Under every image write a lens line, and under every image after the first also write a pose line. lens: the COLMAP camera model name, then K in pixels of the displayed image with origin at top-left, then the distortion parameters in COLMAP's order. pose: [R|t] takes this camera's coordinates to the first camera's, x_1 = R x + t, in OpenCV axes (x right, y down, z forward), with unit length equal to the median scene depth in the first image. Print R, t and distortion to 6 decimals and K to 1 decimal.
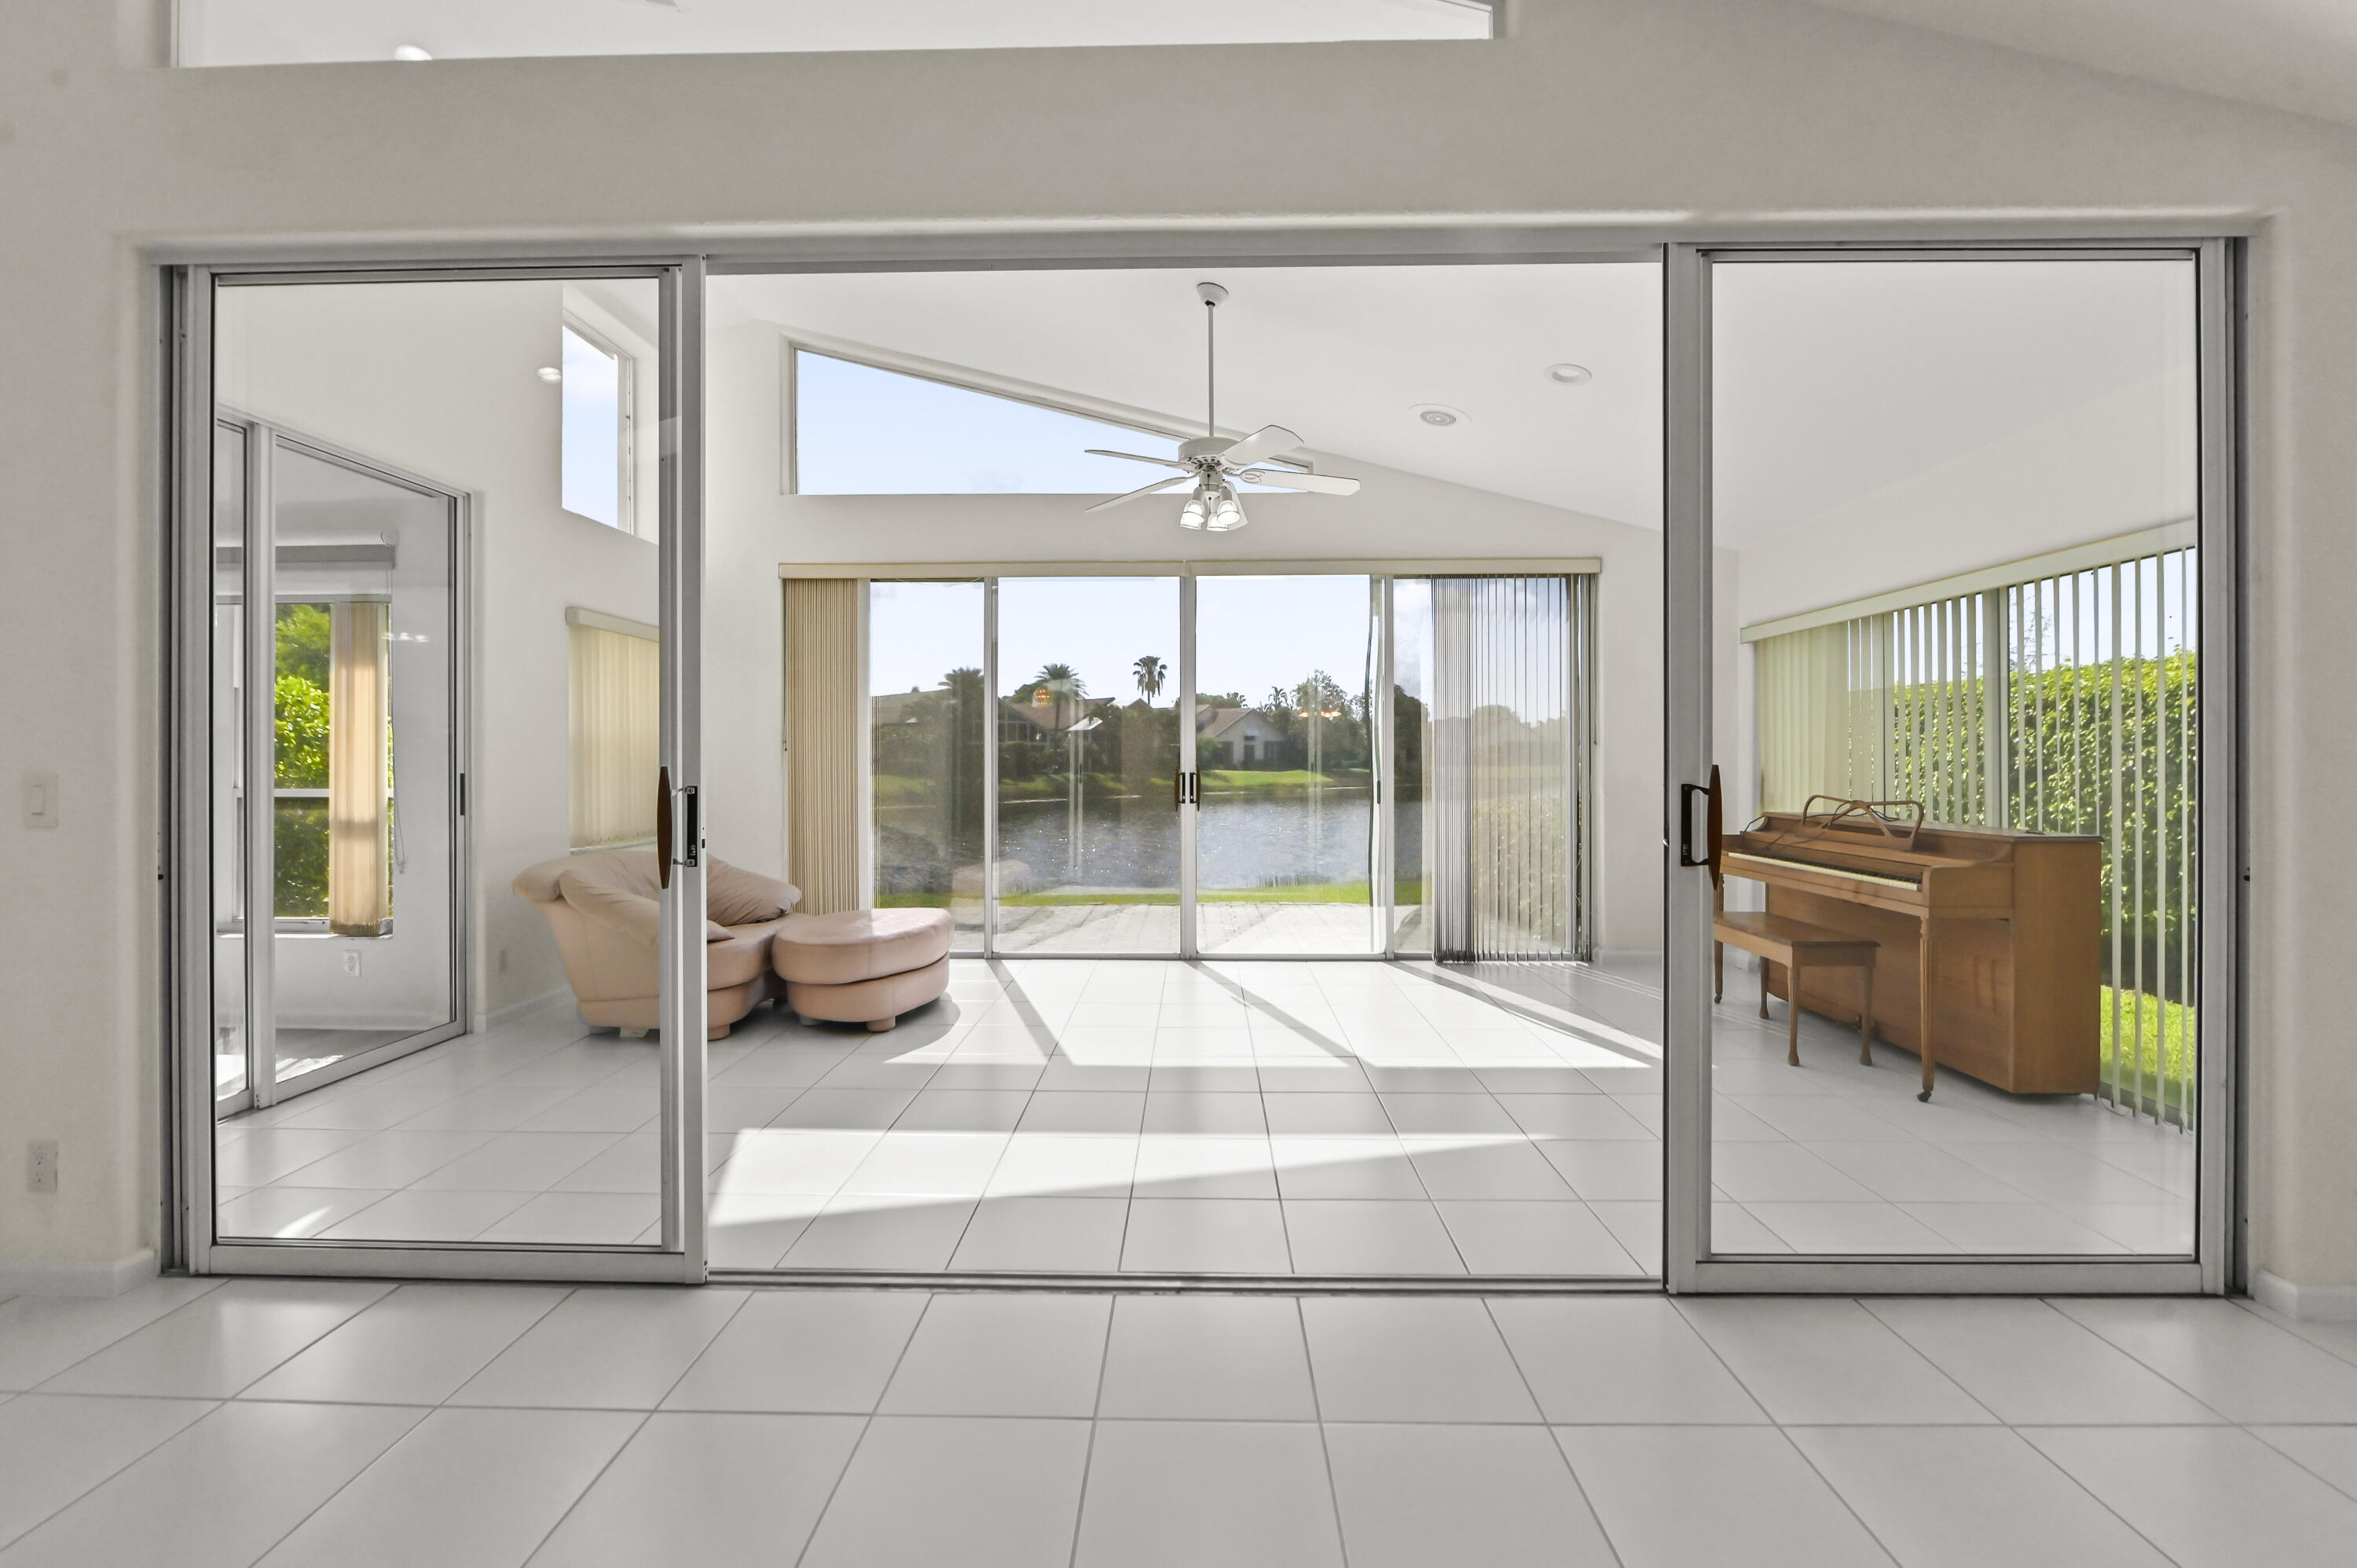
lens RADIAL K [[956.8, 0, 1173.2], [0, 956.8, 756.2], [0, 0, 1]] dist [-0.004257, 0.000034]
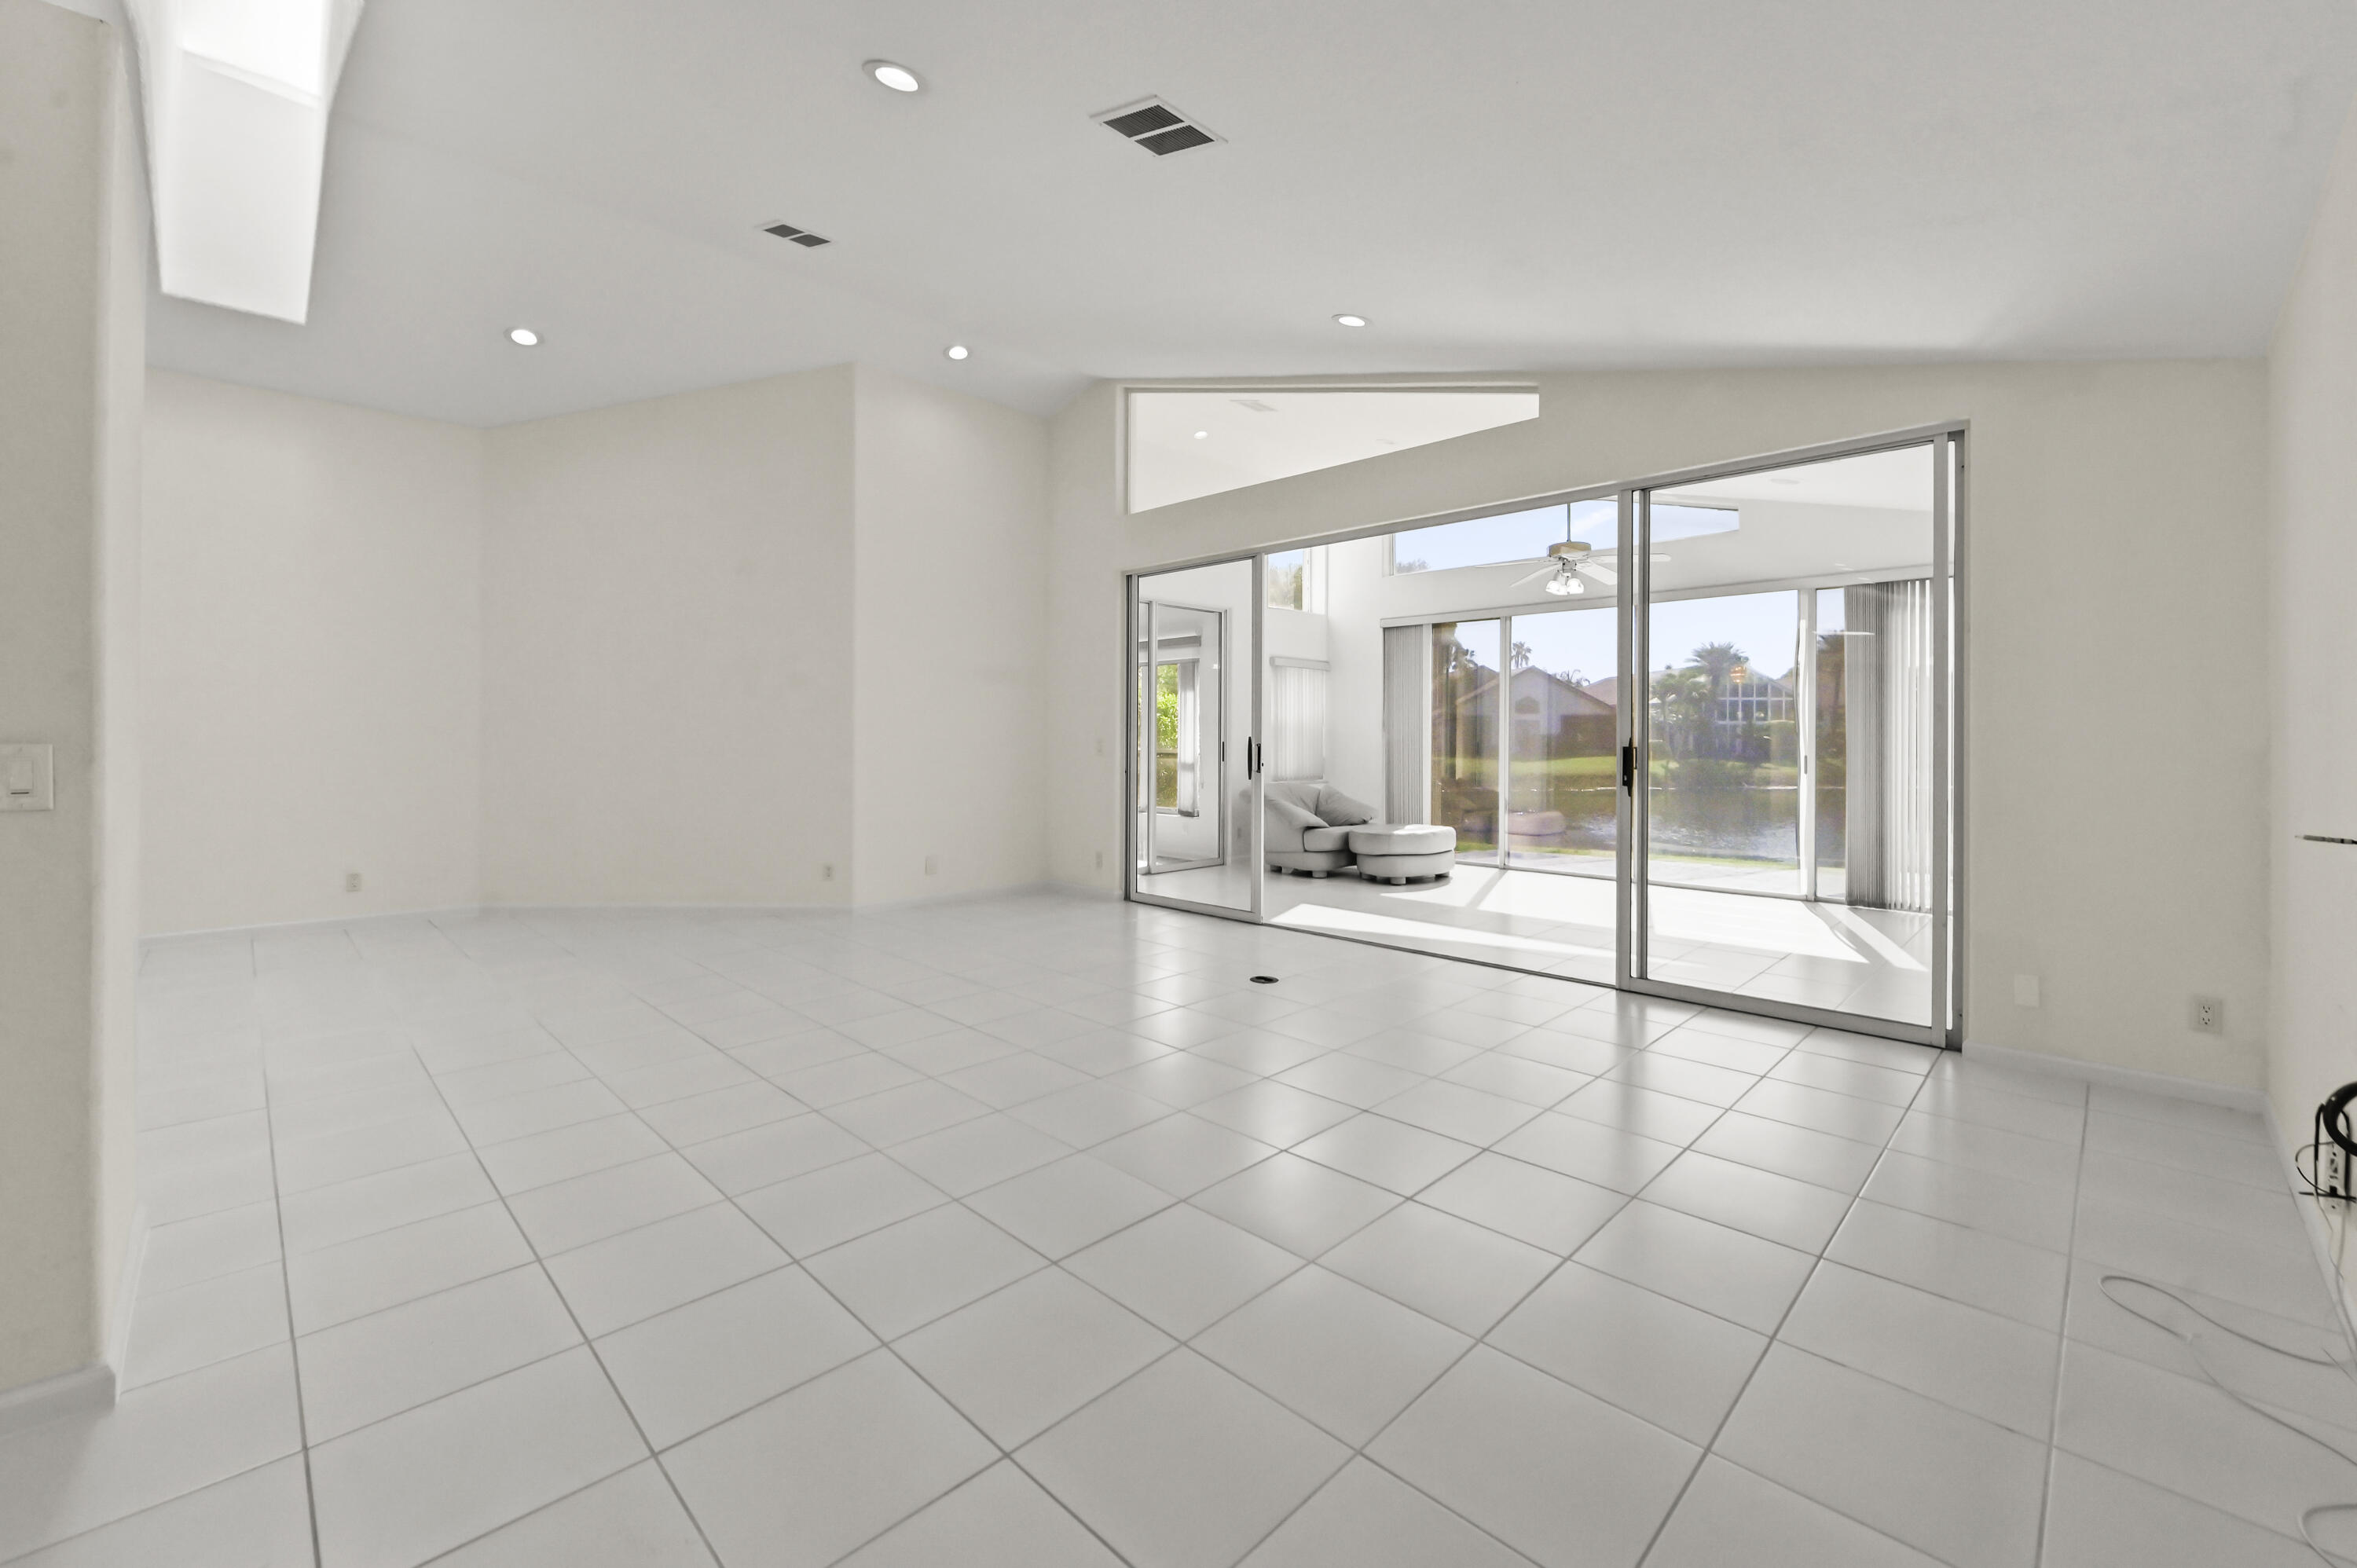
lens RADIAL K [[956.8, 0, 1231.5], [0, 956.8, 735.0], [0, 0, 1]] dist [-0.004257, 0.000034]
pose [[0.766032, 0.004579, -0.642787, 0.637486], [-0.005668, 0.999984, 0.000368, 0.002504], [0.642778, 0.003361, 0.766045, -0.616668]]
